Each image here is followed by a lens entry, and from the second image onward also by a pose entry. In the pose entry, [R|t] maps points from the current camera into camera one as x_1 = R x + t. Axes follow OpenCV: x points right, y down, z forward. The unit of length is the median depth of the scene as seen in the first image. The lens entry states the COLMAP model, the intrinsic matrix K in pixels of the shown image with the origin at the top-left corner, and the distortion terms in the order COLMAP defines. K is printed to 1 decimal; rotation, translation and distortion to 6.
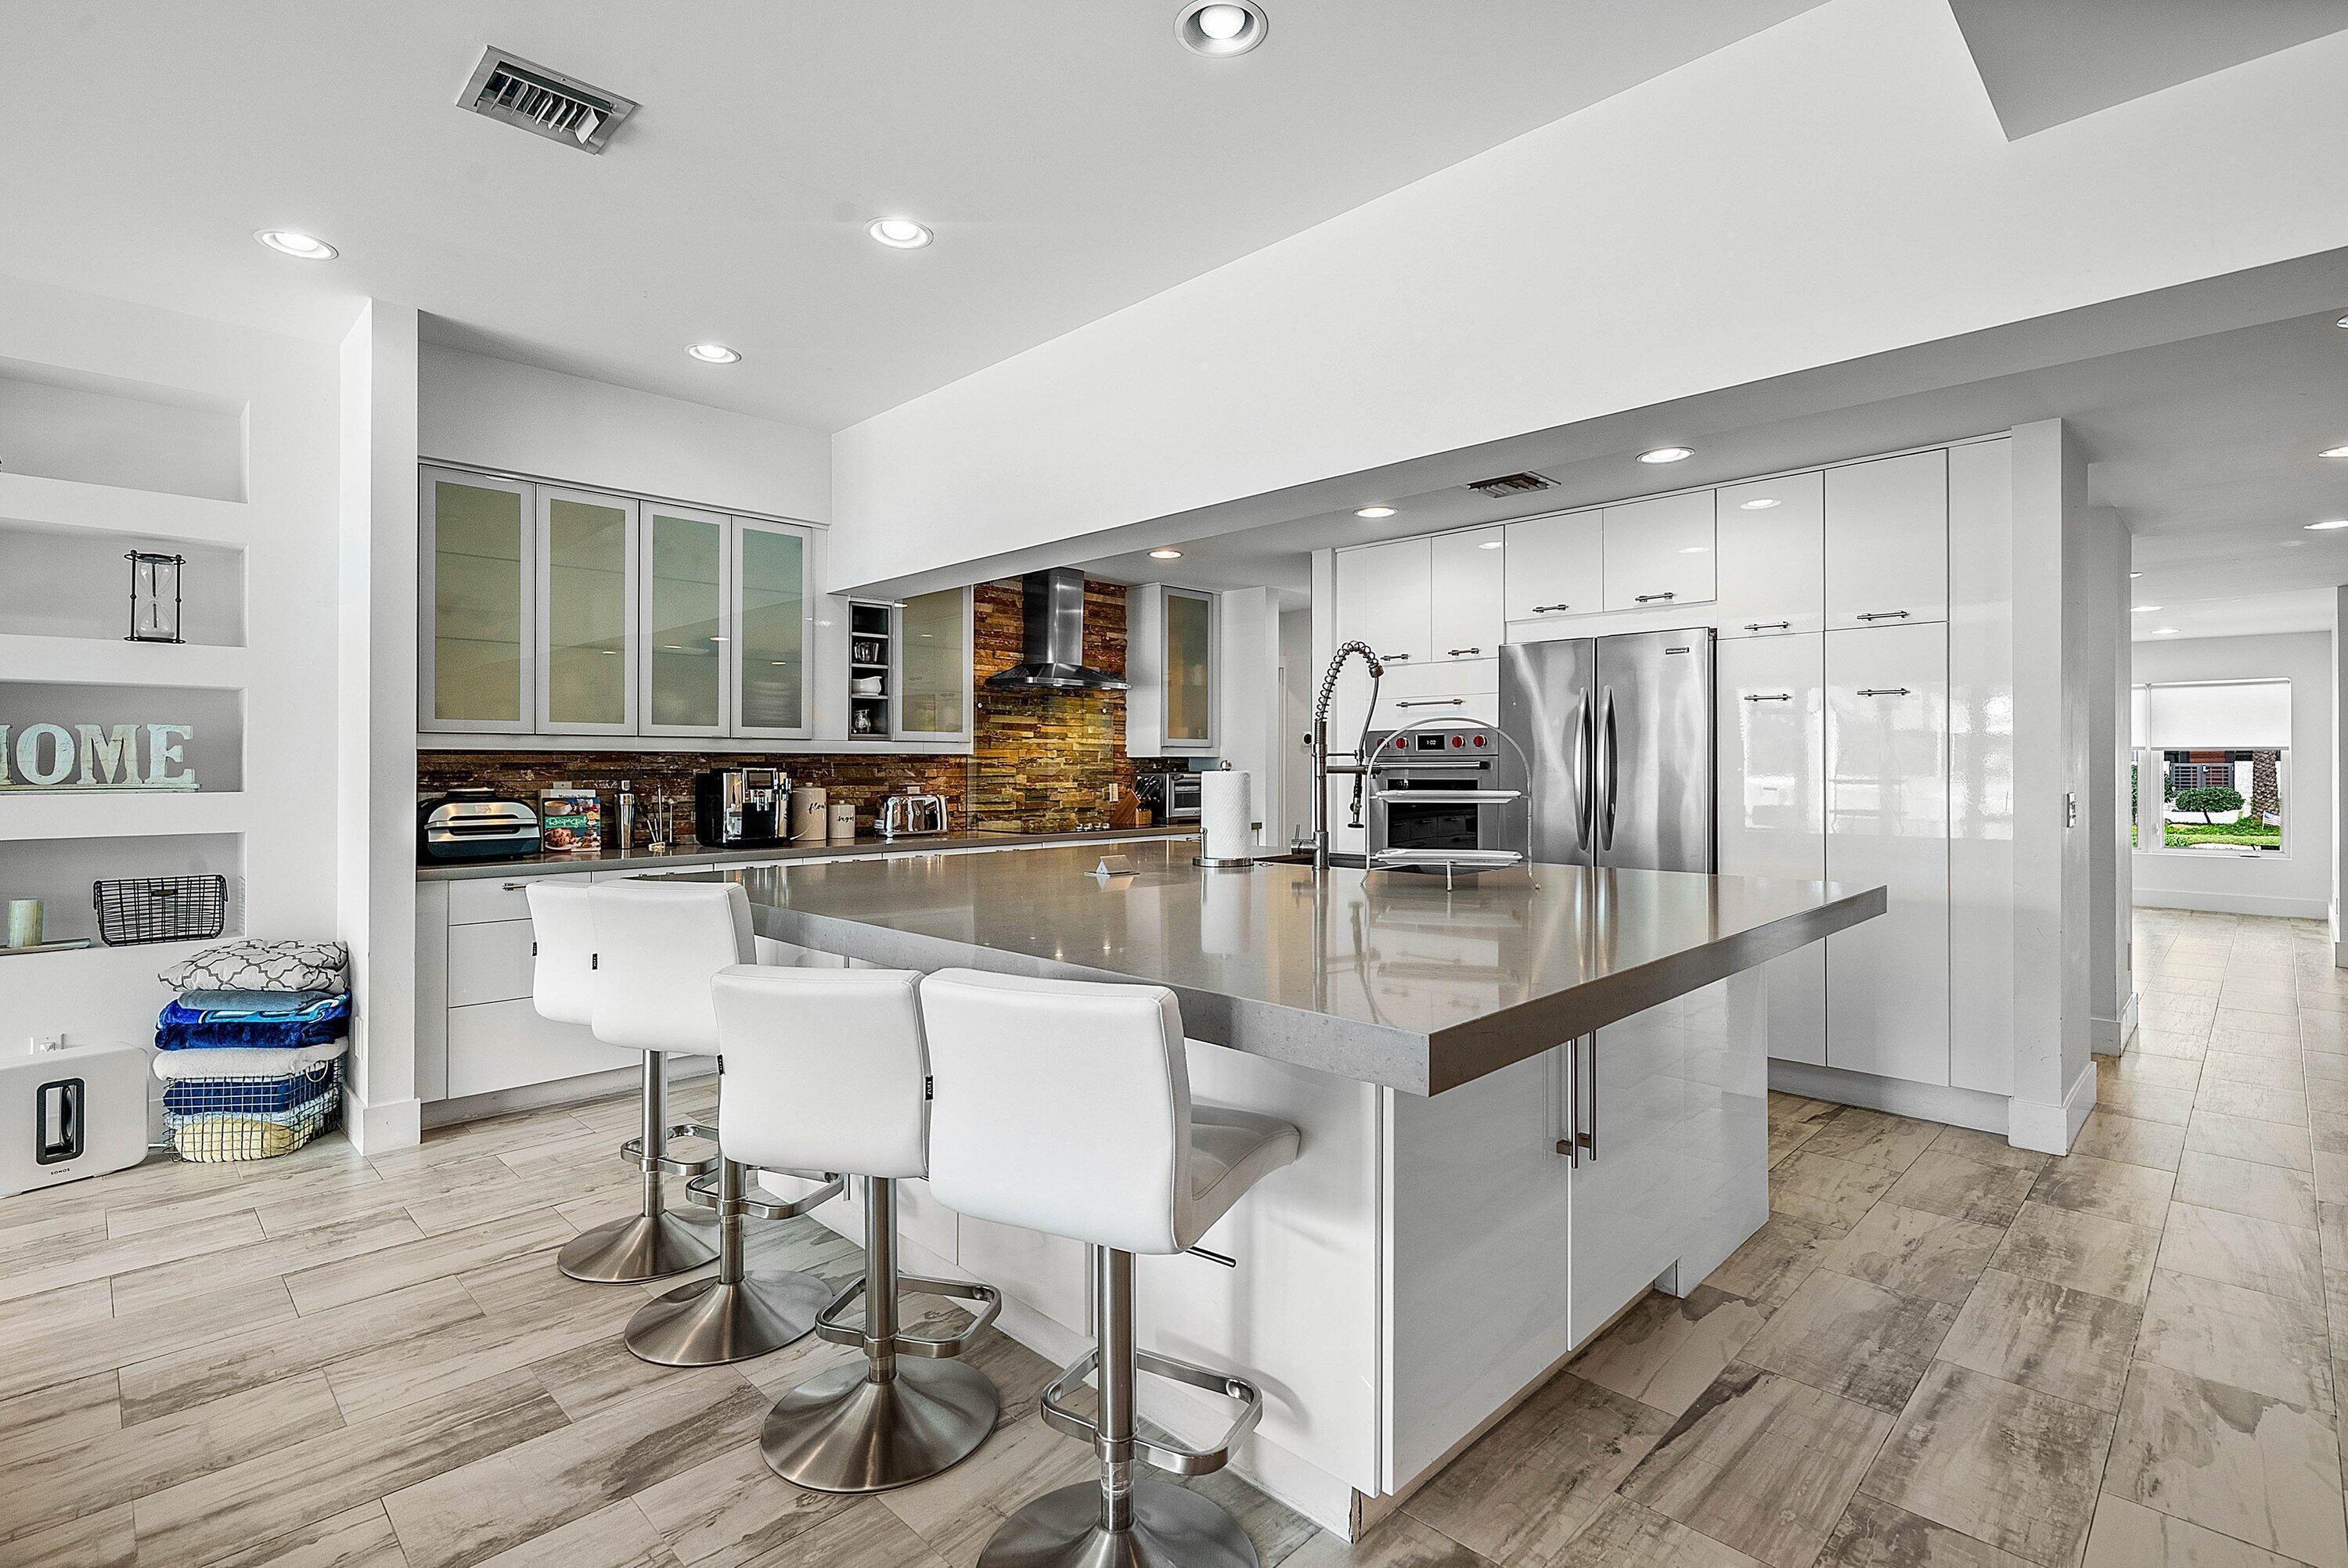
lens RADIAL K [[1096.3, 0, 1171.3], [0, 1096.3, 761.8], [0, 0, 1]] dist [0.002497, 0.000344]
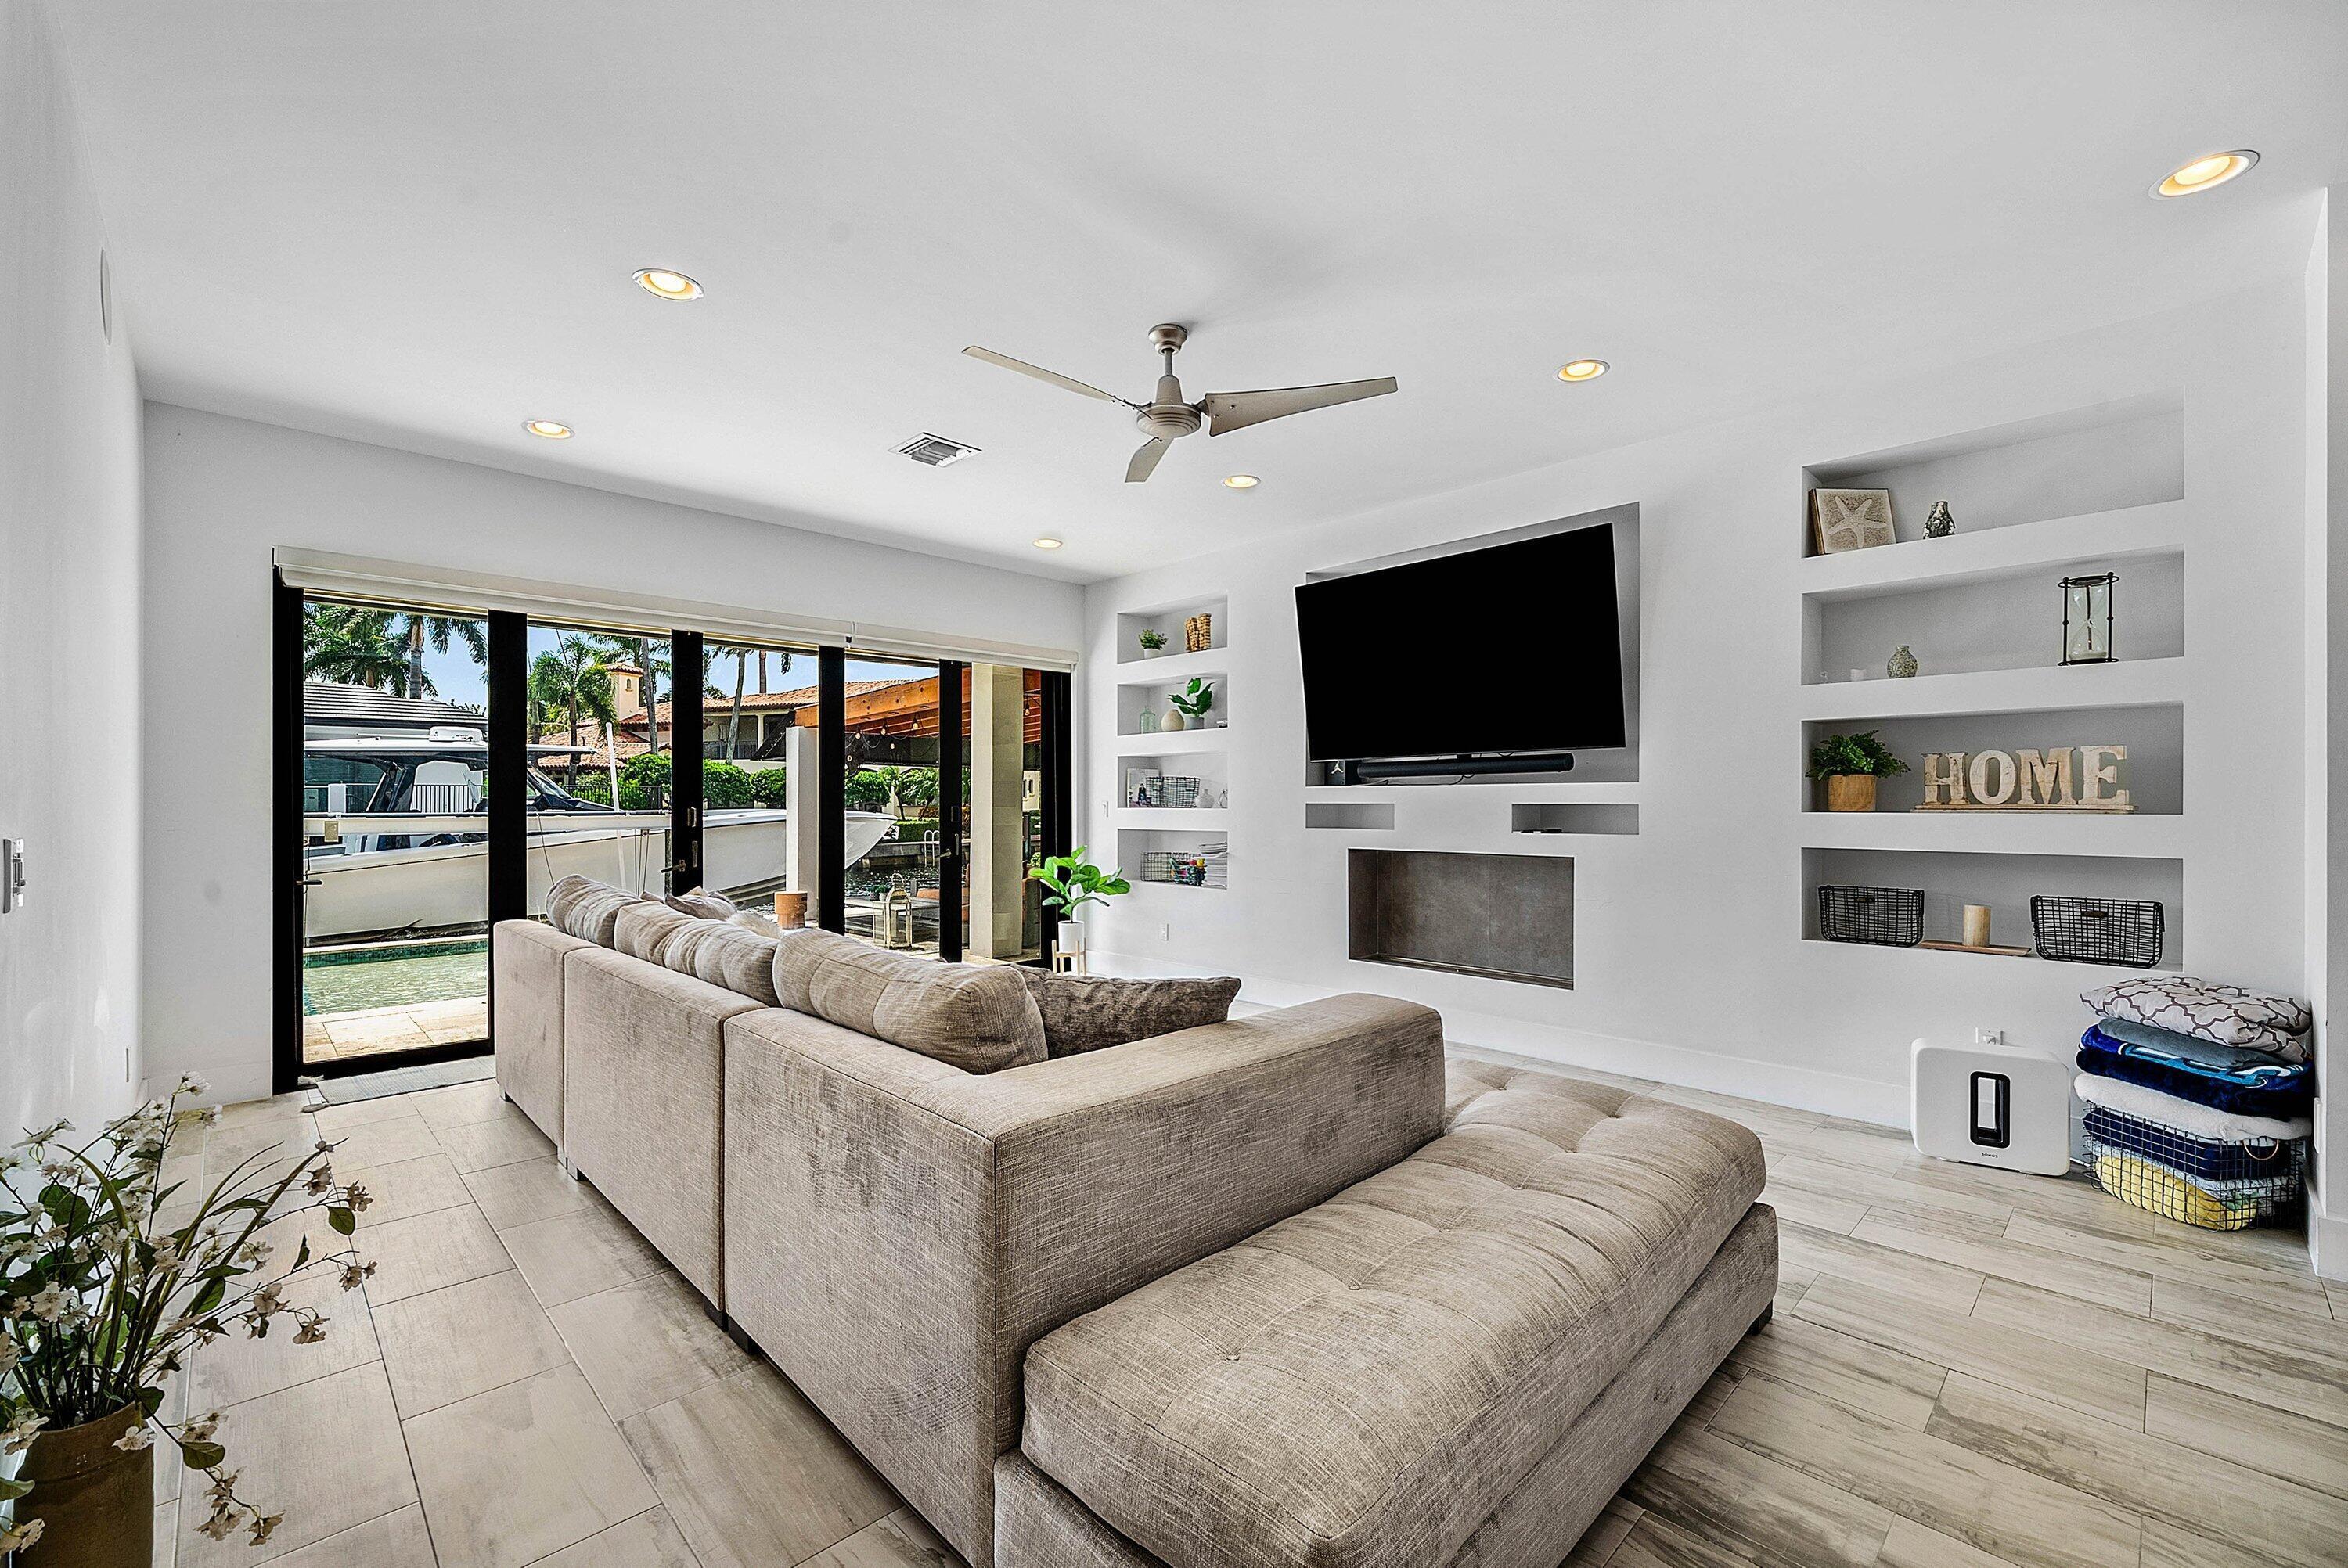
lens RADIAL K [[972.5, 0, 1198.6], [0, 972.5, 799.8], [0, 0, 1]] dist [0.001379, 0.000004]
pose [[-0.003589, 0.000060, -0.999994, -0.030531], [0.006623, 0.999978, 0.000036, 0.010480], [0.999972, -0.006623, -0.003590, 0.197130]]
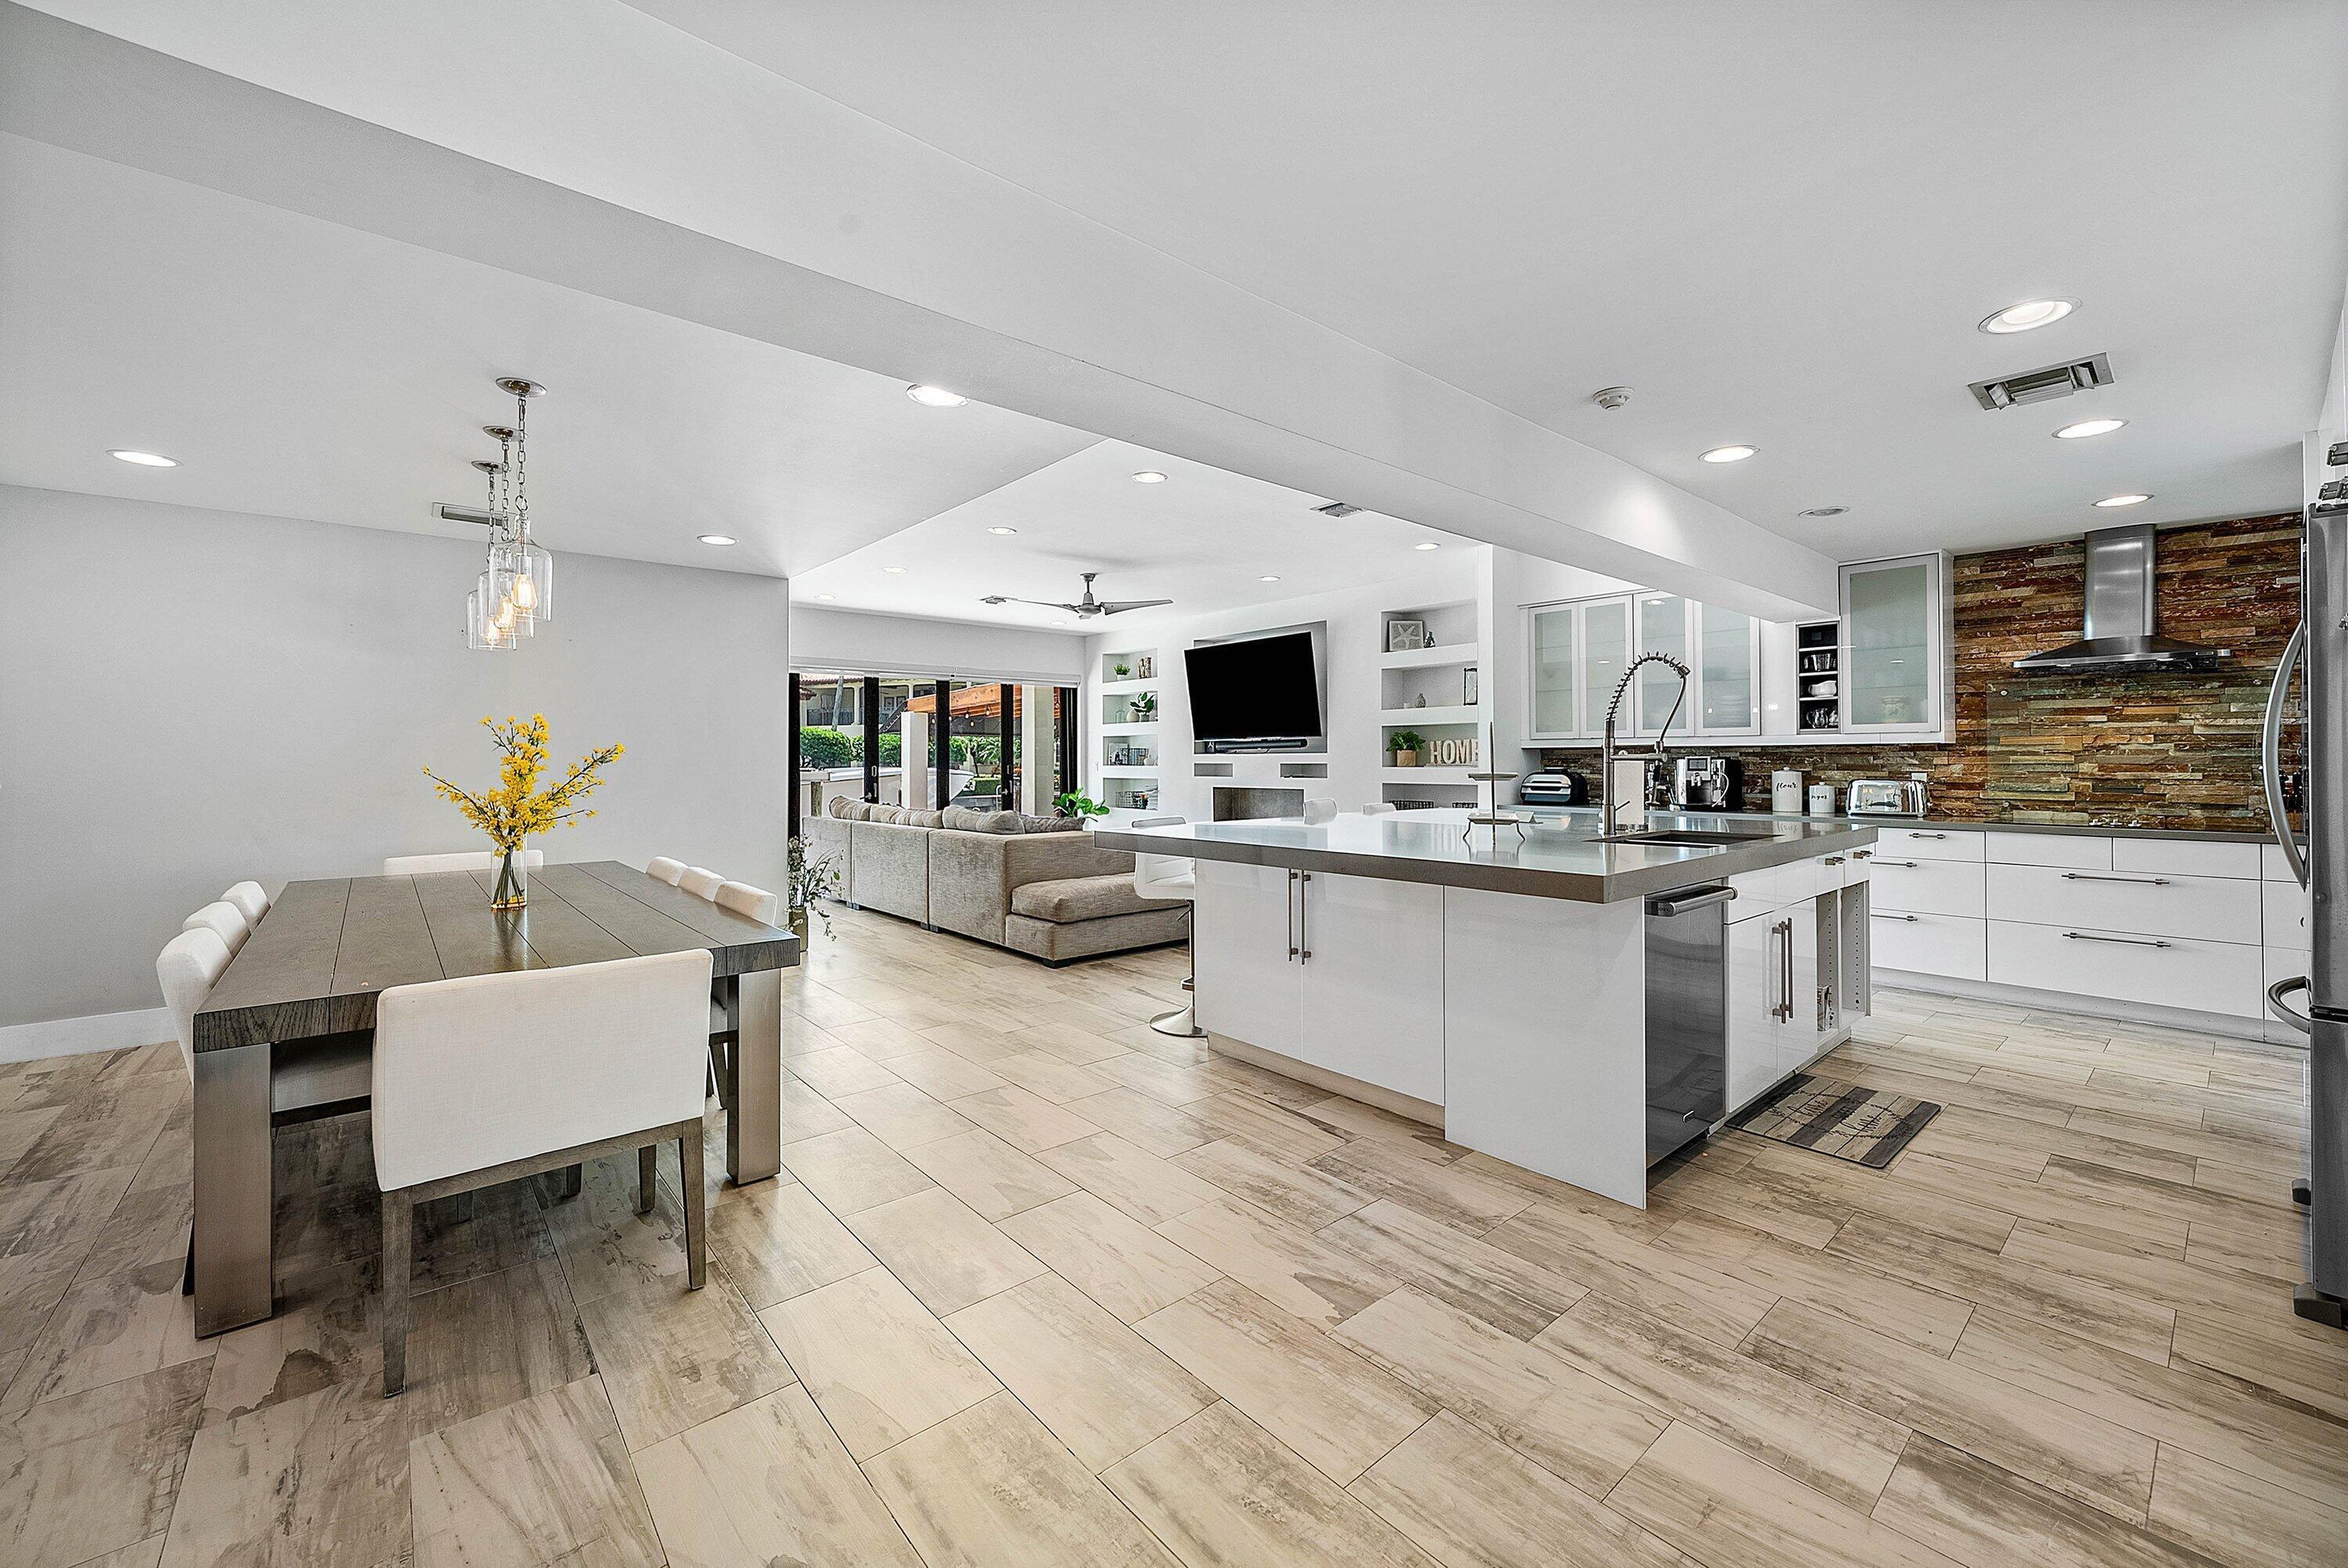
lens RADIAL K [[929.8, 0, 1230.9], [0, 929.8, 763.7], [0, 0, 1]] dist [0.000081, -0.000083]
pose [[-0.032279, 0.005581, -0.999463, 1.193384], [0.007650, 0.999956, 0.005337, 0.005063], [0.999450, -0.007474, -0.032320, 0.560416]]
